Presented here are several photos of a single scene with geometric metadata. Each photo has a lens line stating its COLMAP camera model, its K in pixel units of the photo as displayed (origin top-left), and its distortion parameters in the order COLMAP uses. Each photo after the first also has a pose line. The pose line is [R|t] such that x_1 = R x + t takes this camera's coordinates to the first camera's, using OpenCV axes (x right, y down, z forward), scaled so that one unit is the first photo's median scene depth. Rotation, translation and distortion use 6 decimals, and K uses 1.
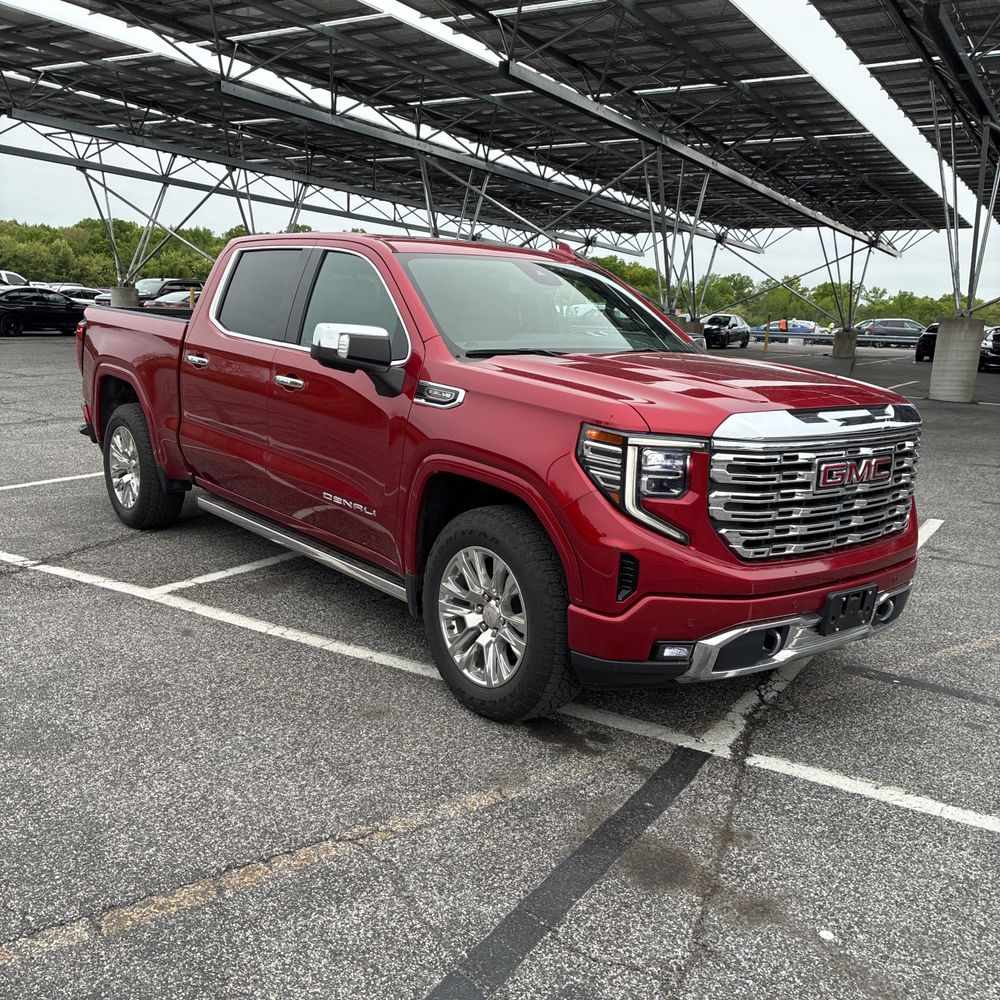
lens RADIAL K [[1001.8, 0, 513.8], [0, 1001.8, 518.8], [0, 0, 1]] dist [0.023848, 0.000000]
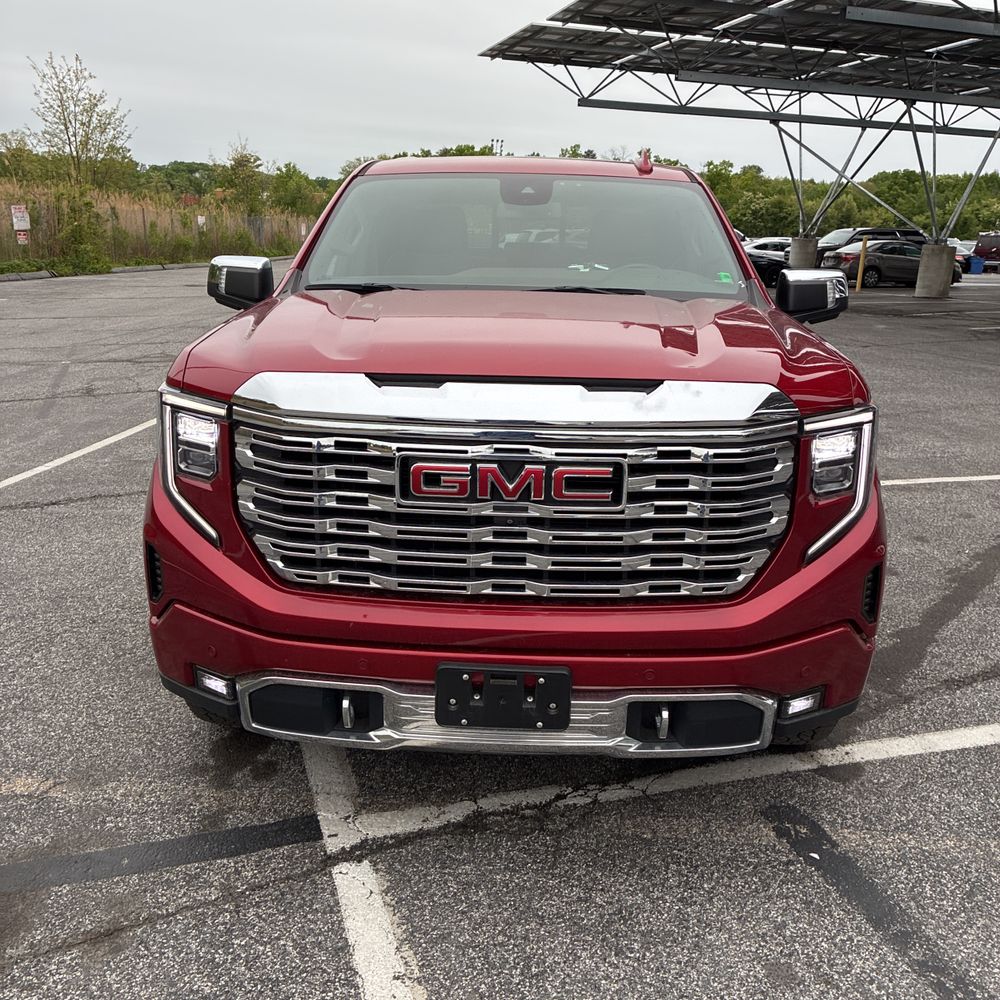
lens RADIAL K [[1001.8, 0, 500.5], [0, 1001.8, 508.1], [0, 0, 1]] dist [0.023848, 0.000000]
pose [[0.744311, 0.148086, -0.651208, 0.625757], [-0.125843, 0.988737, 0.081006, -0.068084], [0.655869, 0.021656, 0.754564, 0.447978]]
